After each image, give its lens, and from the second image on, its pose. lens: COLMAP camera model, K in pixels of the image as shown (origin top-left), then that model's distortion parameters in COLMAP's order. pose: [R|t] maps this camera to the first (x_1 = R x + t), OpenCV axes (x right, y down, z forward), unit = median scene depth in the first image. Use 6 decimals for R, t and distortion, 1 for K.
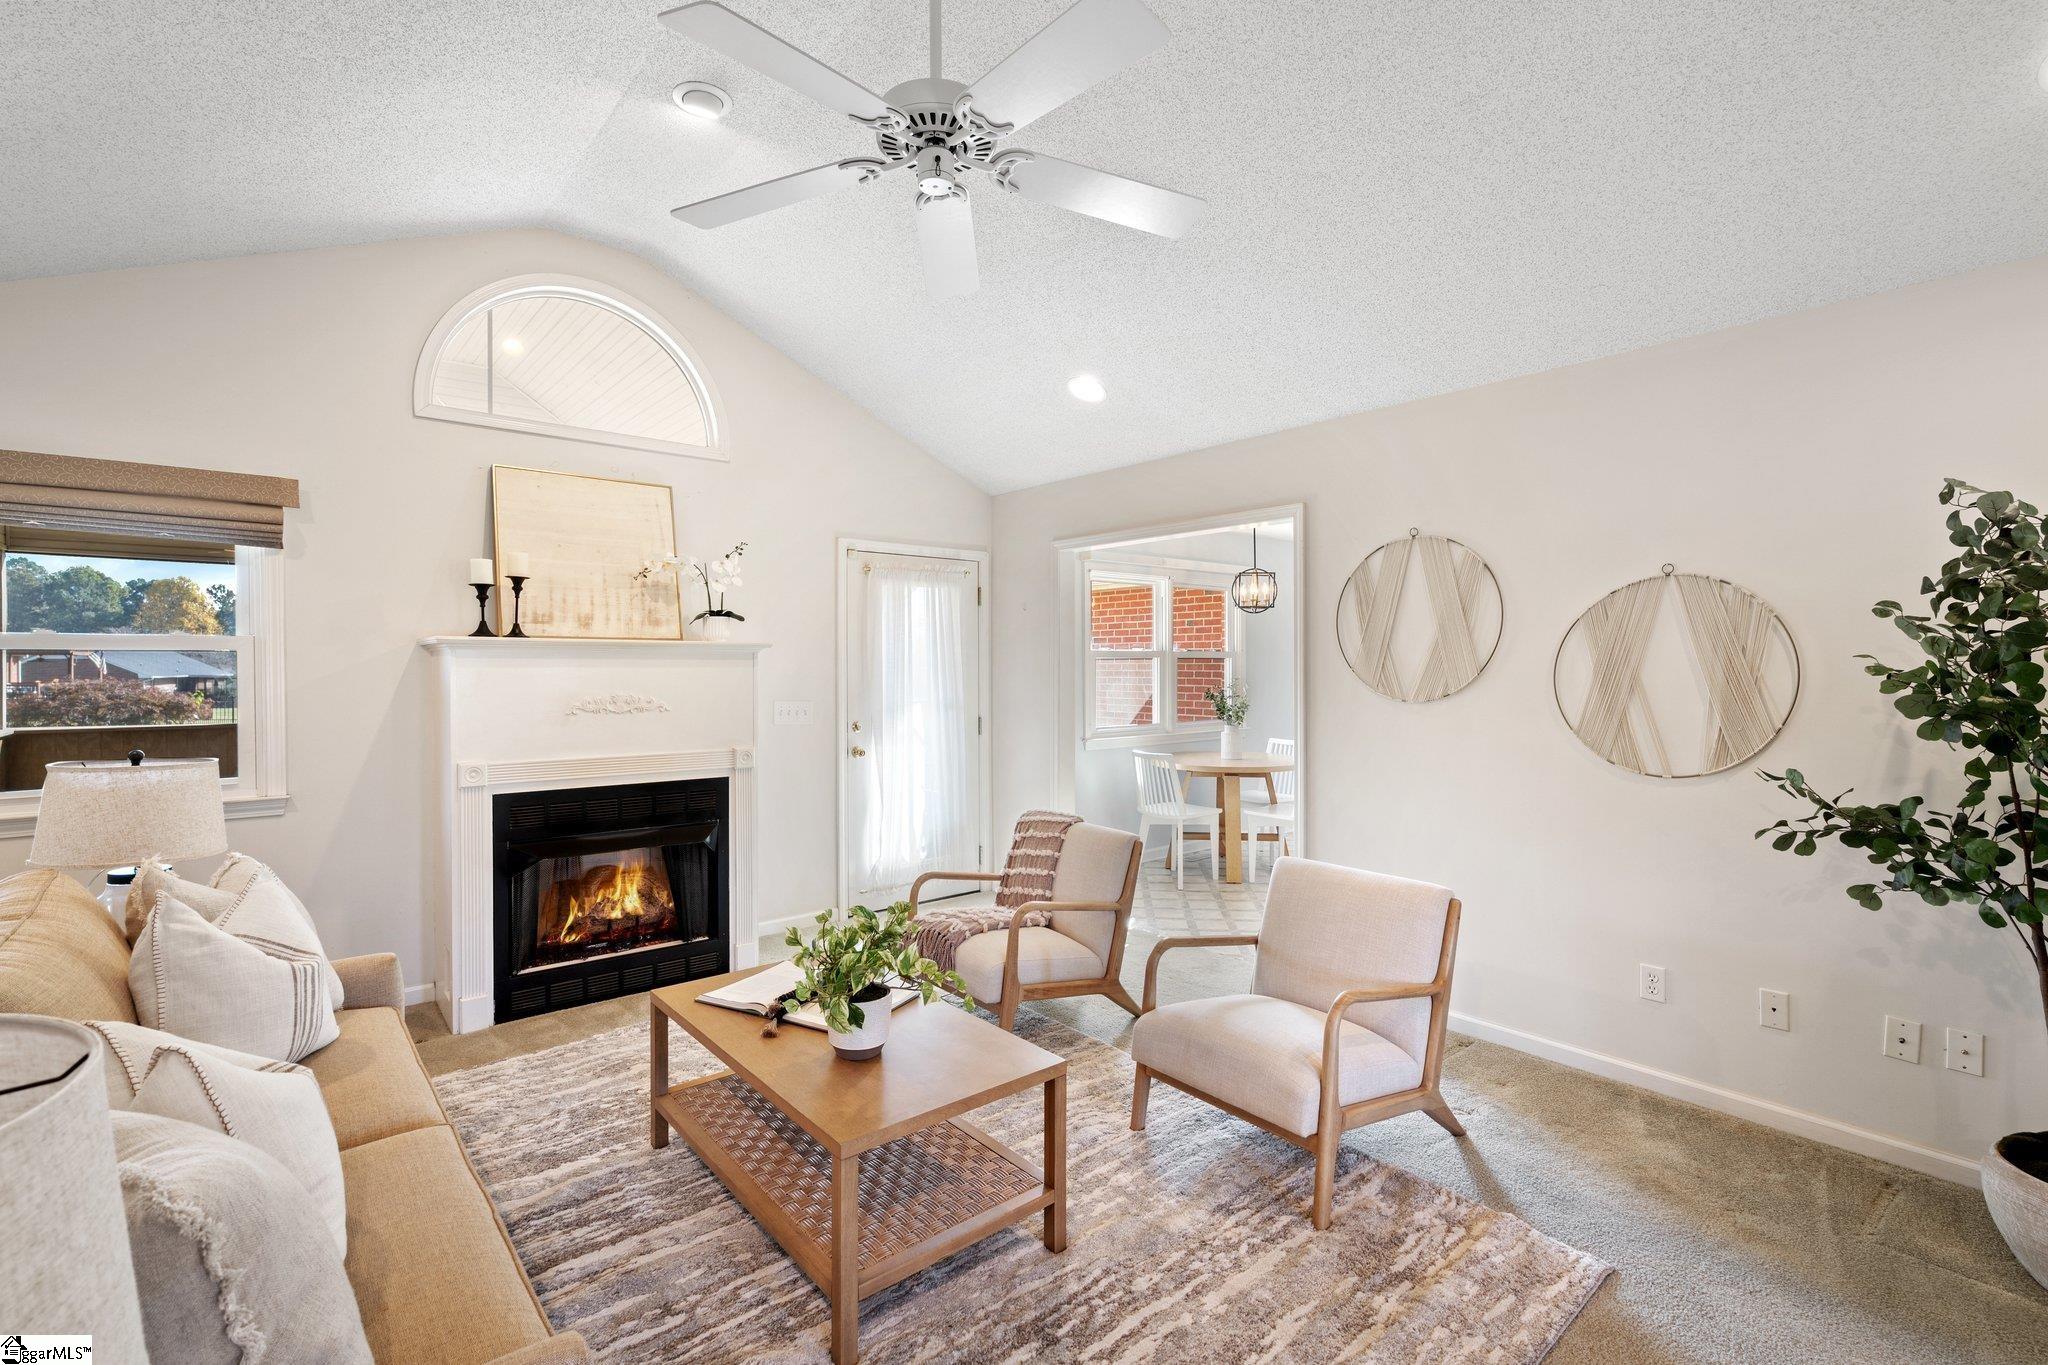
lens RADIAL K [[927.0, 0, 1009.5], [0, 927.0, 673.8], [0, 0, 1]] dist [-0.012137, 0.005664]
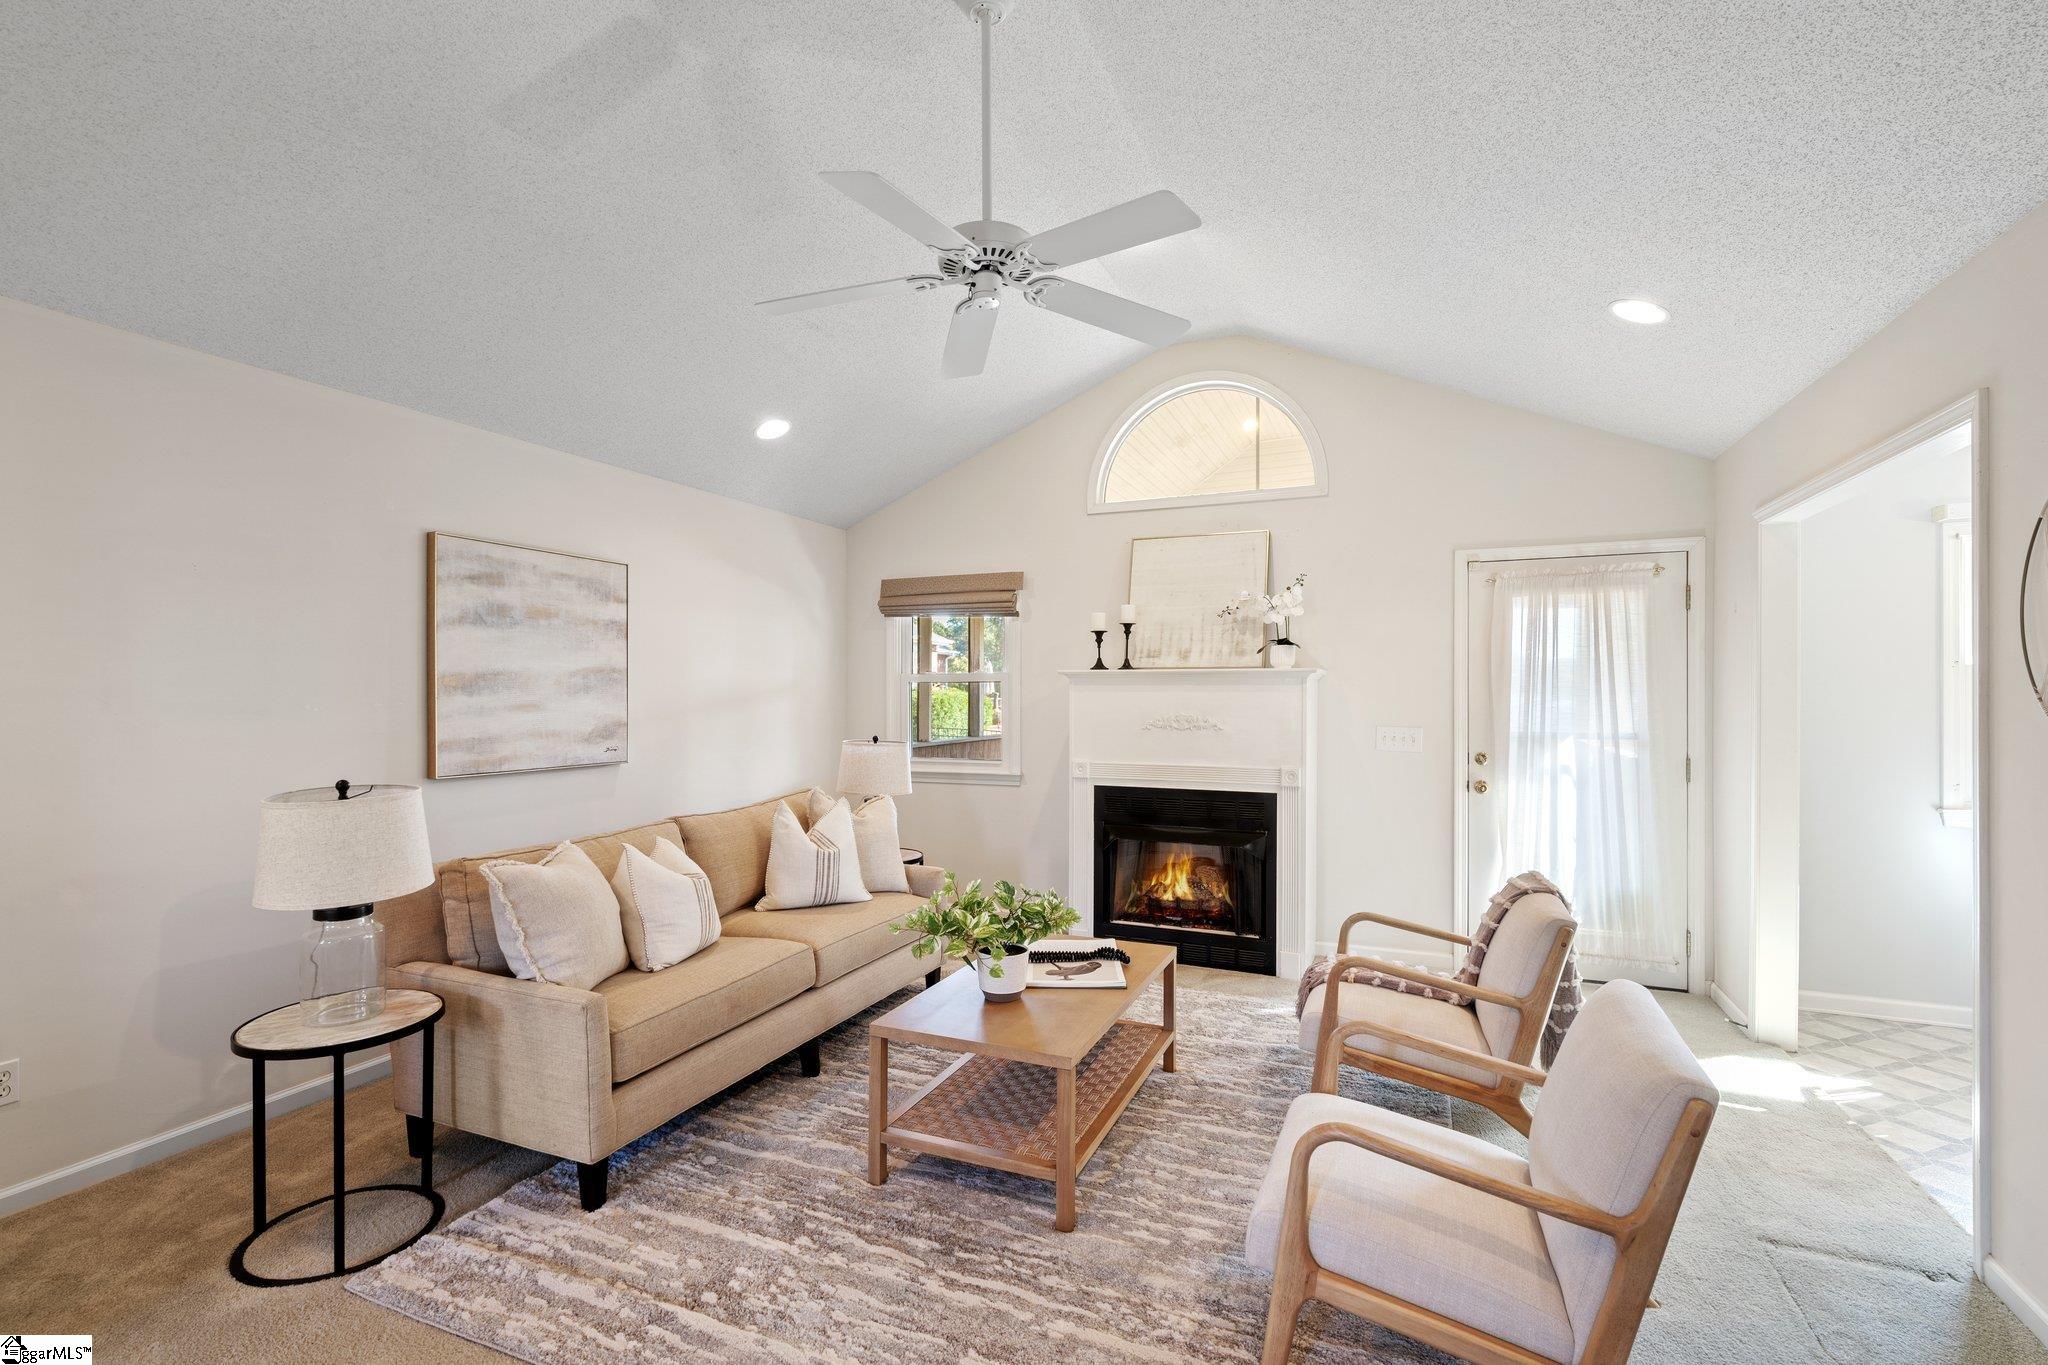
lens RADIAL K [[927.0, 0, 1020.7], [0, 927.0, 697.8], [0, 0, 1]] dist [-0.012137, 0.005664]
pose [[0.453221, 0.004588, -0.891387, 0.574192], [-0.007069, 0.999974, 0.001552, 0.000221], [0.891370, 0.005598, 0.453241, 0.267657]]
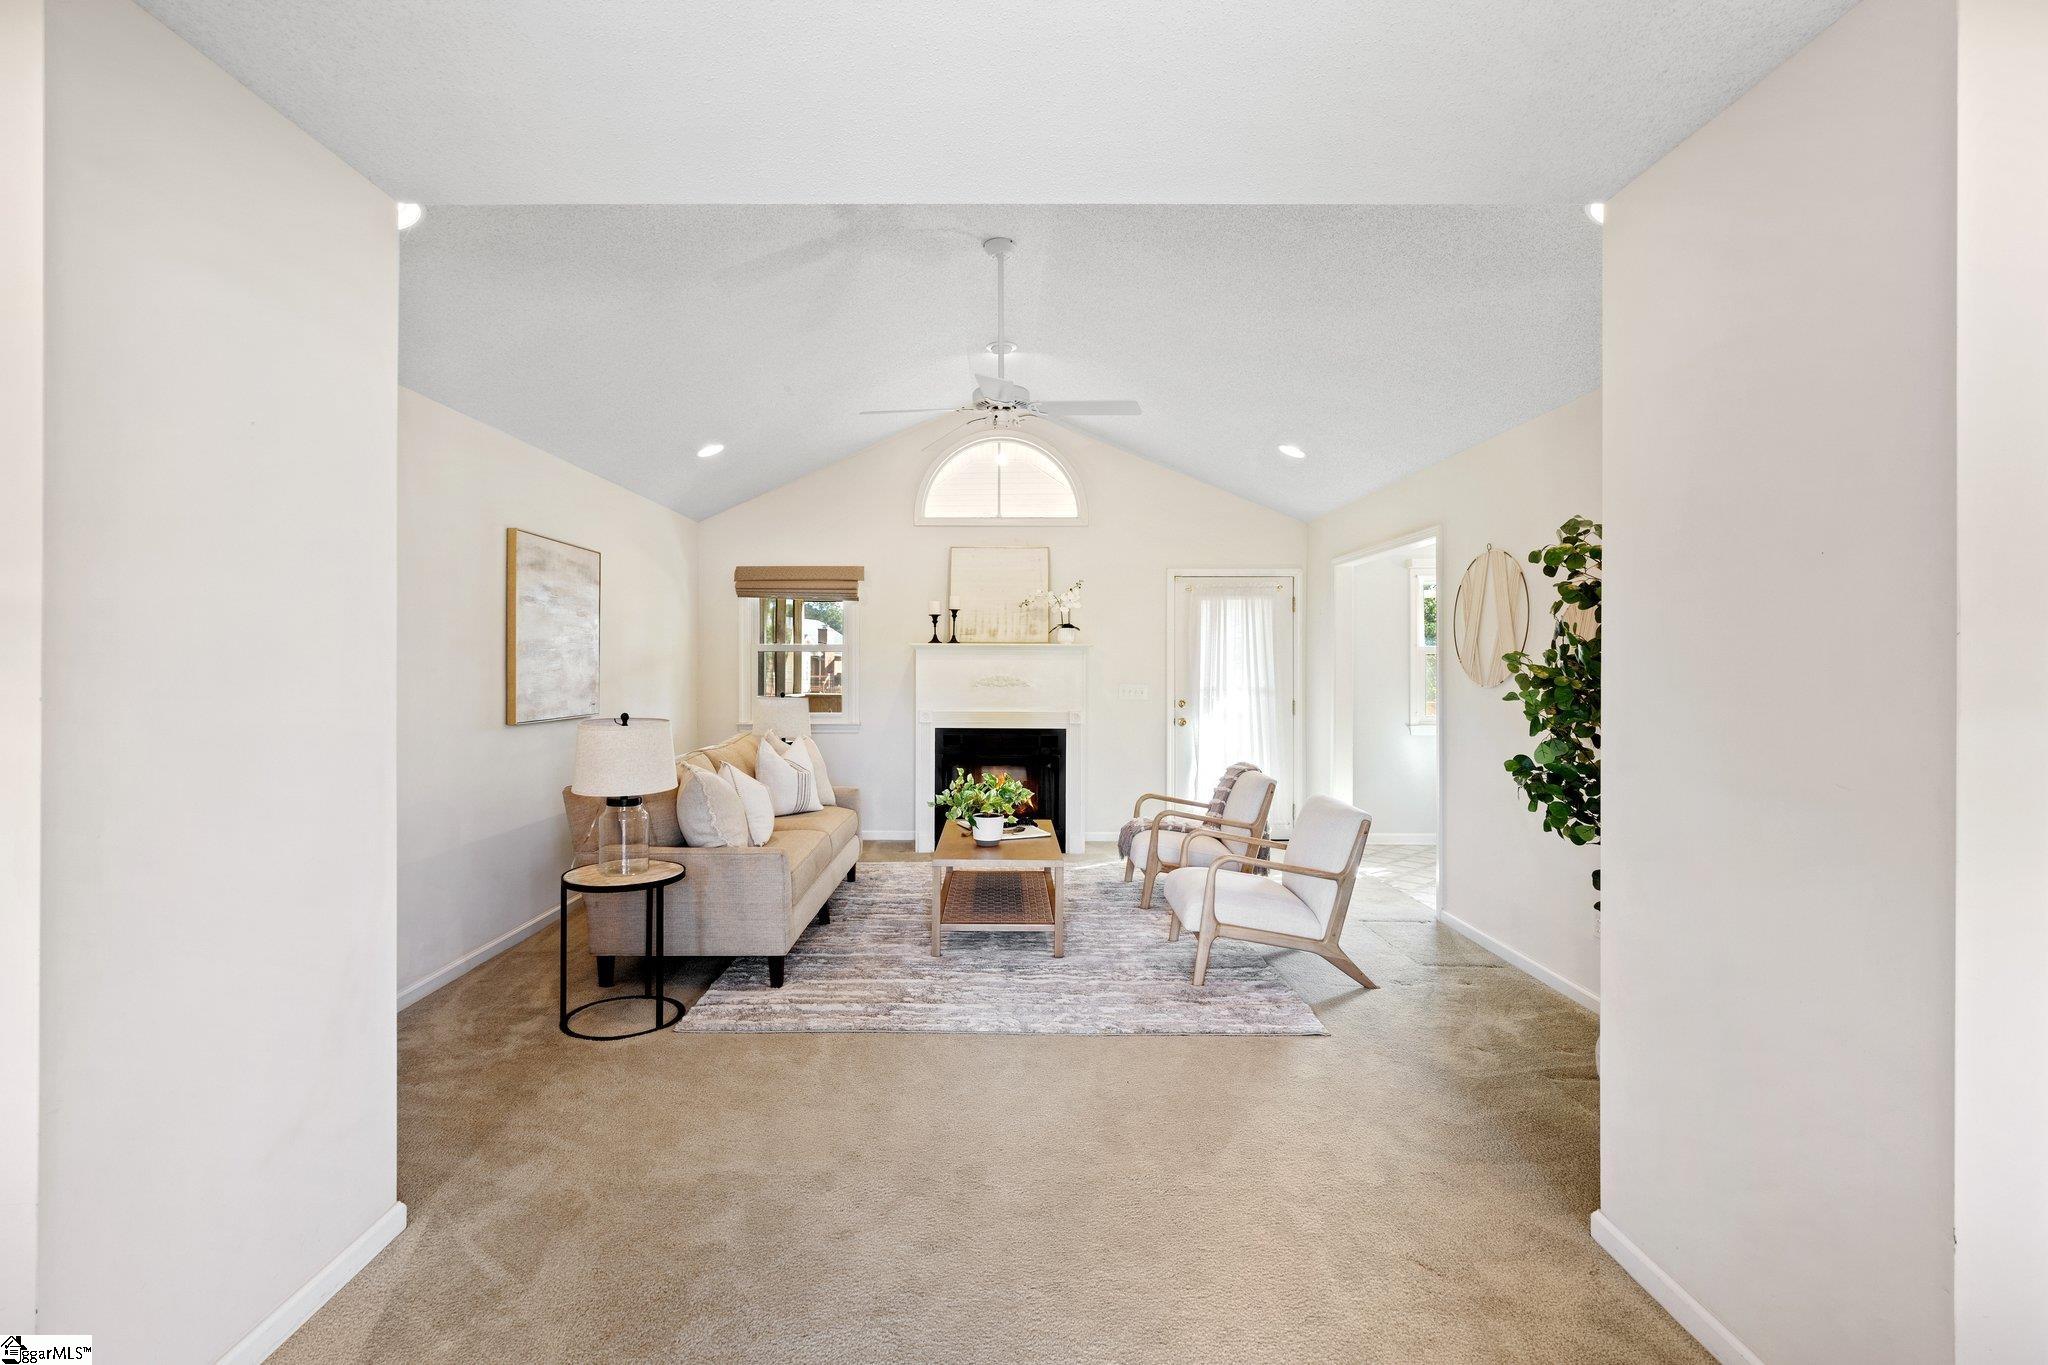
lens RADIAL K [[927.0, 0, 984.3], [0, 927.0, 667.7], [0, 0, 1]] dist [-0.012137, 0.005664]
pose [[0.757695, 0.004147, -0.652596, 0.693712], [-0.008625, 0.999956, -0.003659, 0.014893], [0.652552, 0.008401, 0.757697, -0.332778]]
